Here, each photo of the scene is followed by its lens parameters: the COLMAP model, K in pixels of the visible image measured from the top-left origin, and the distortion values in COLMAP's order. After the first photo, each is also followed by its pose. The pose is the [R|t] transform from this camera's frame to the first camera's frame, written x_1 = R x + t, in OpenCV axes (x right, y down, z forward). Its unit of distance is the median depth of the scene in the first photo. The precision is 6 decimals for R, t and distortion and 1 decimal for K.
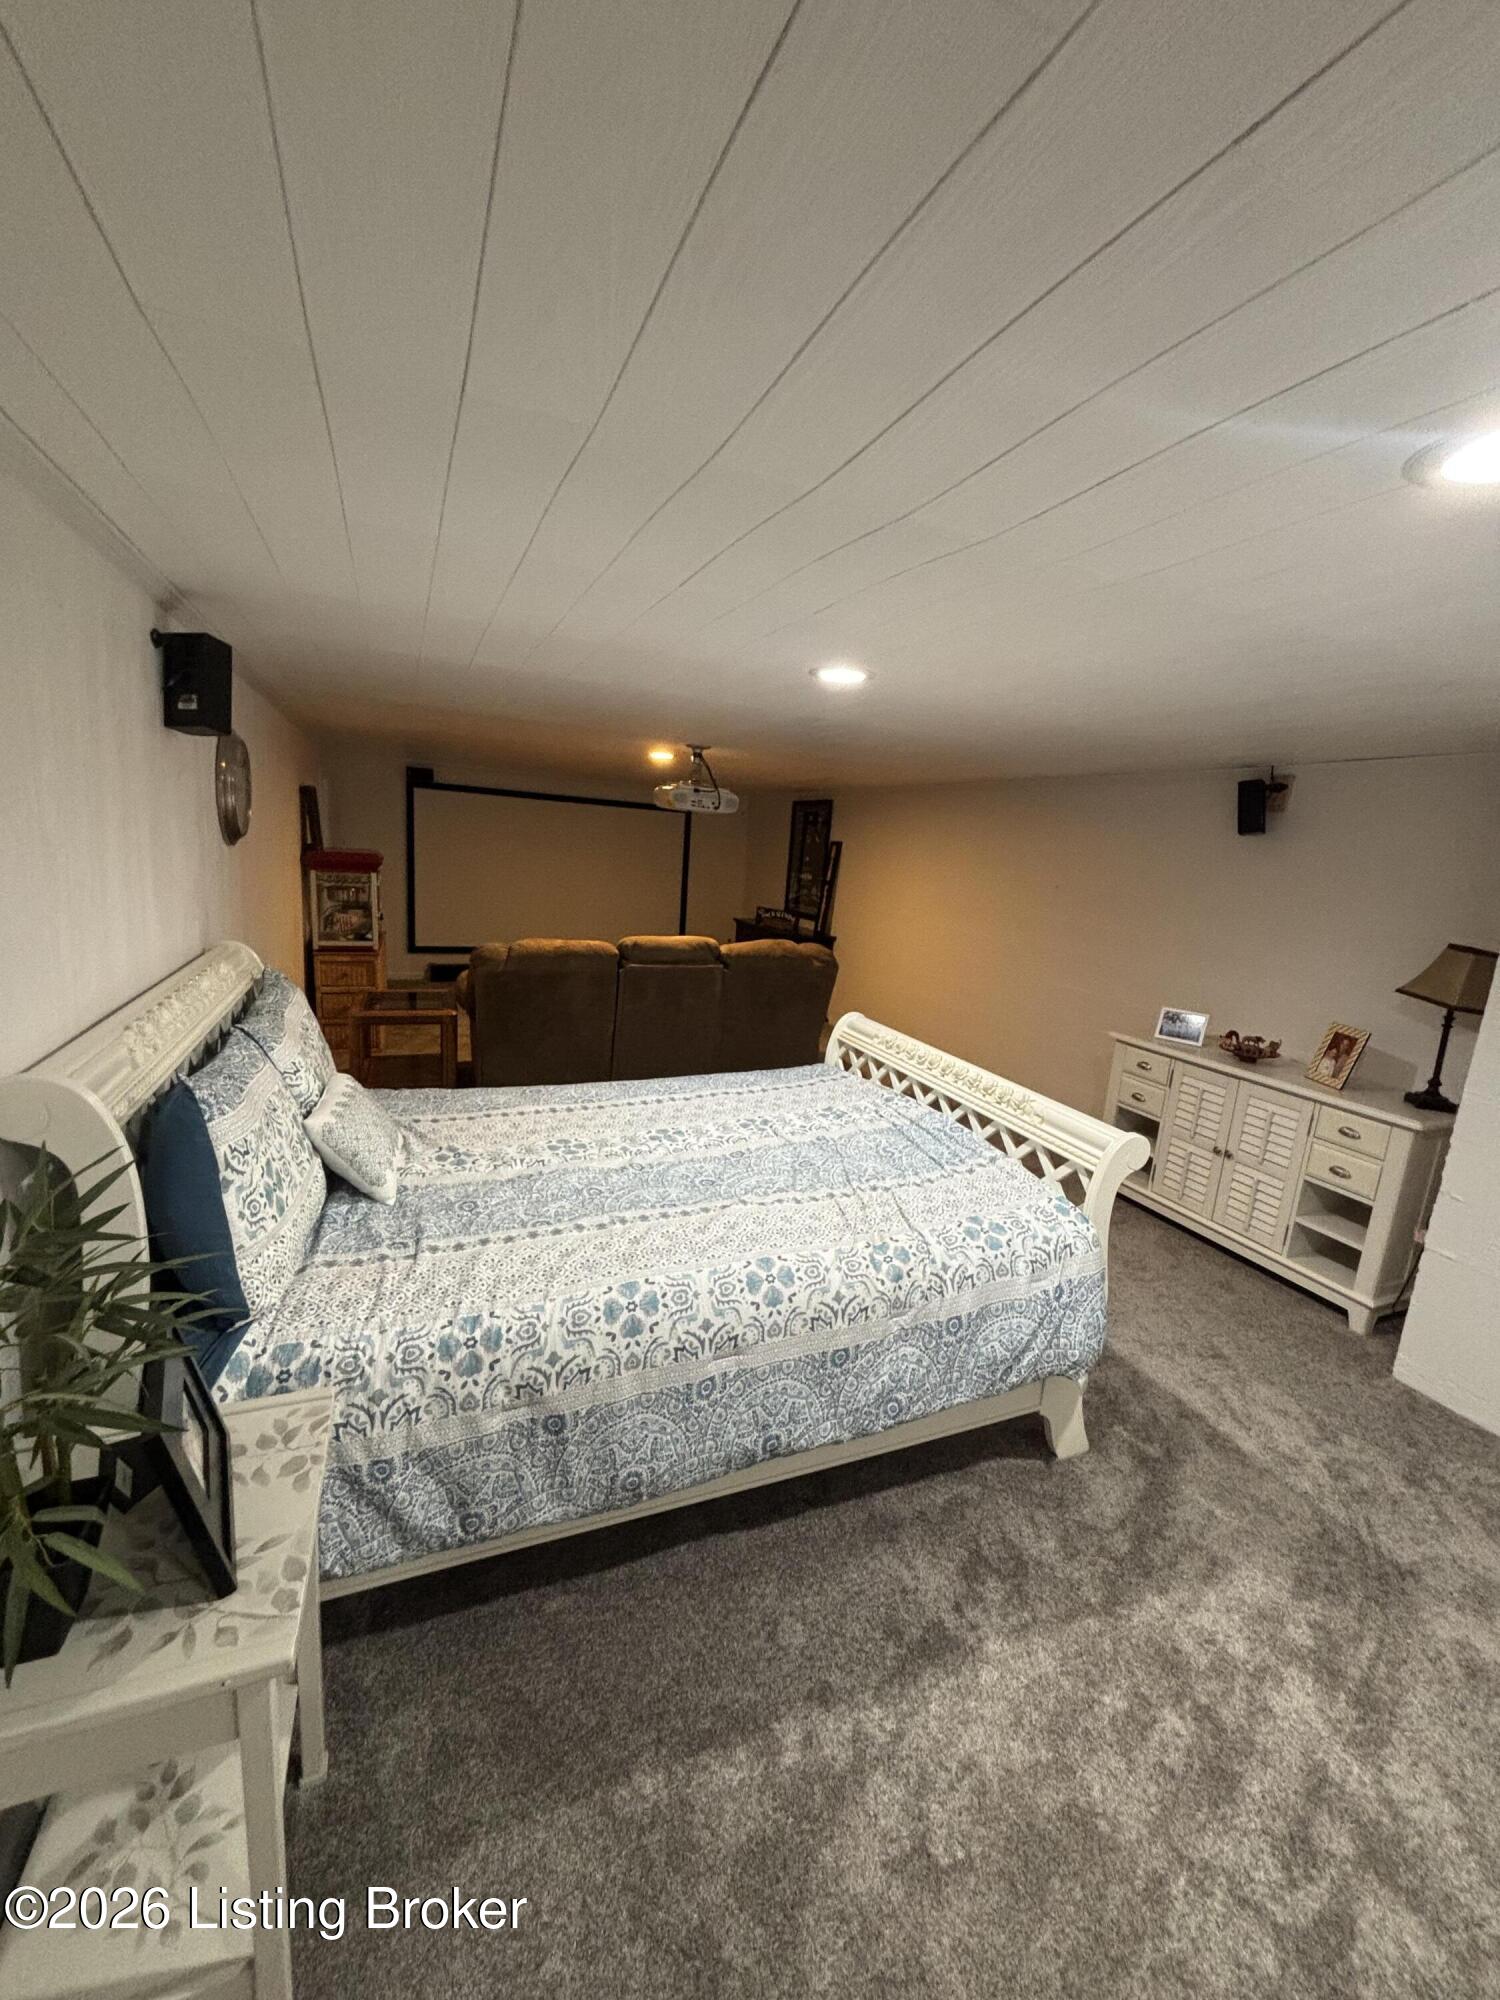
lens RADIAL K [[807.9, 0, 750.6], [0, 807.9, 1003.6], [0, 0, 1]] dist [-0.002721, -0.000422]
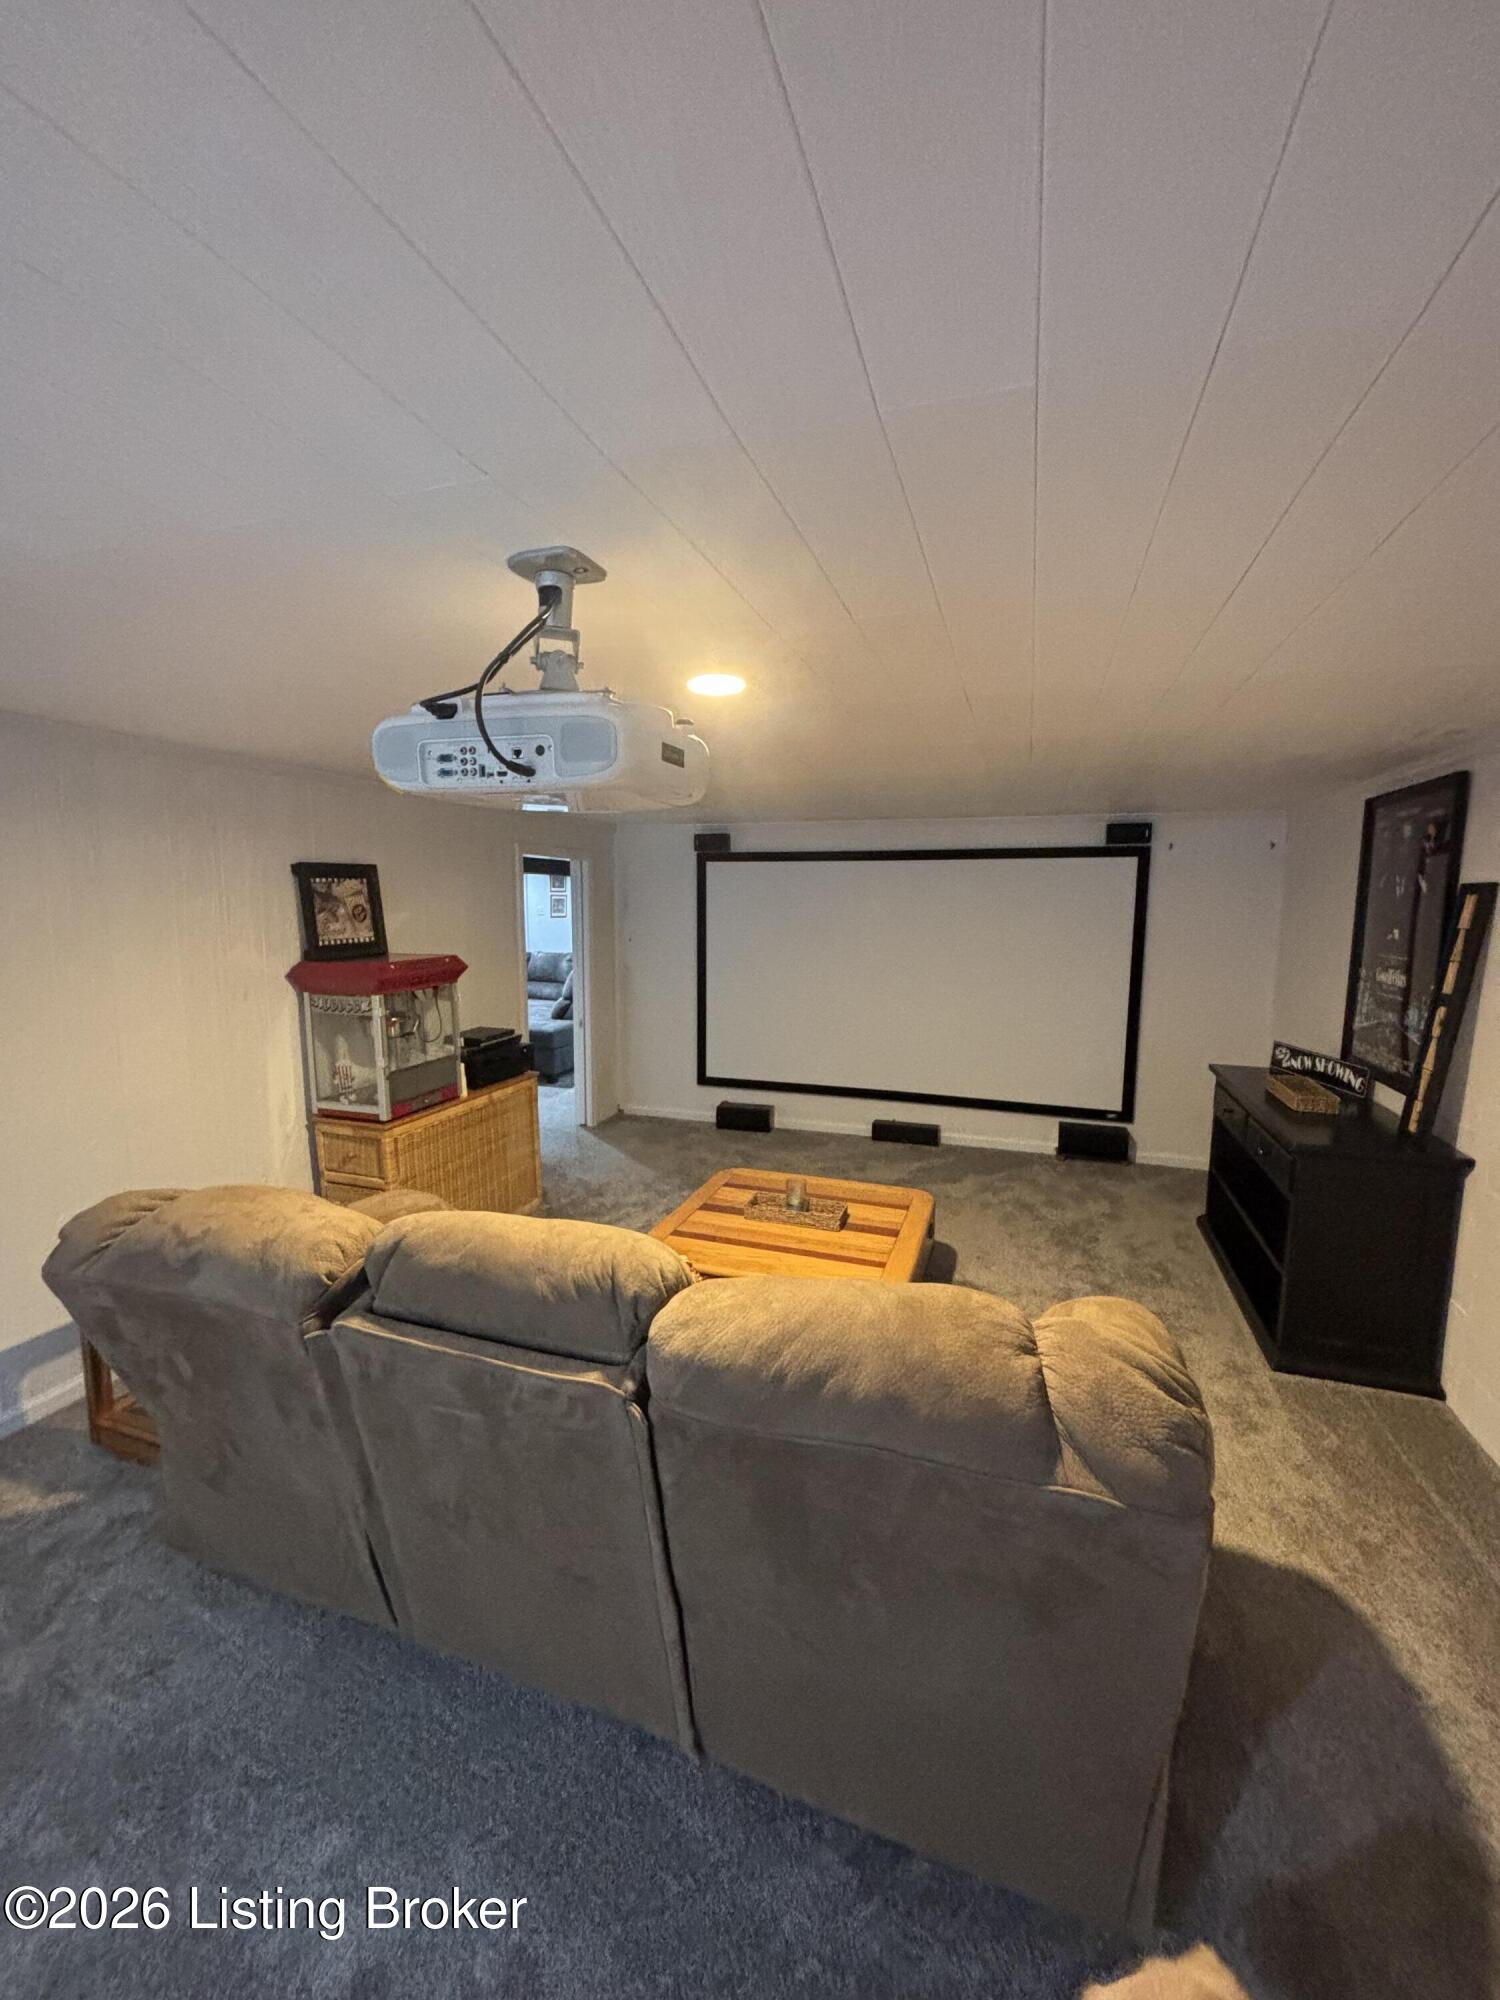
lens RADIAL K [[807.9, 0, 741.9], [0, 807.9, 994.2], [0, 0, 1]] dist [-0.002721, -0.000422]
pose [[0.733487, 0.004730, -0.679687, 0.104855], [-0.080083, 0.993612, -0.079507, -0.094998], [0.674970, 0.112749, 0.729180, 0.510577]]
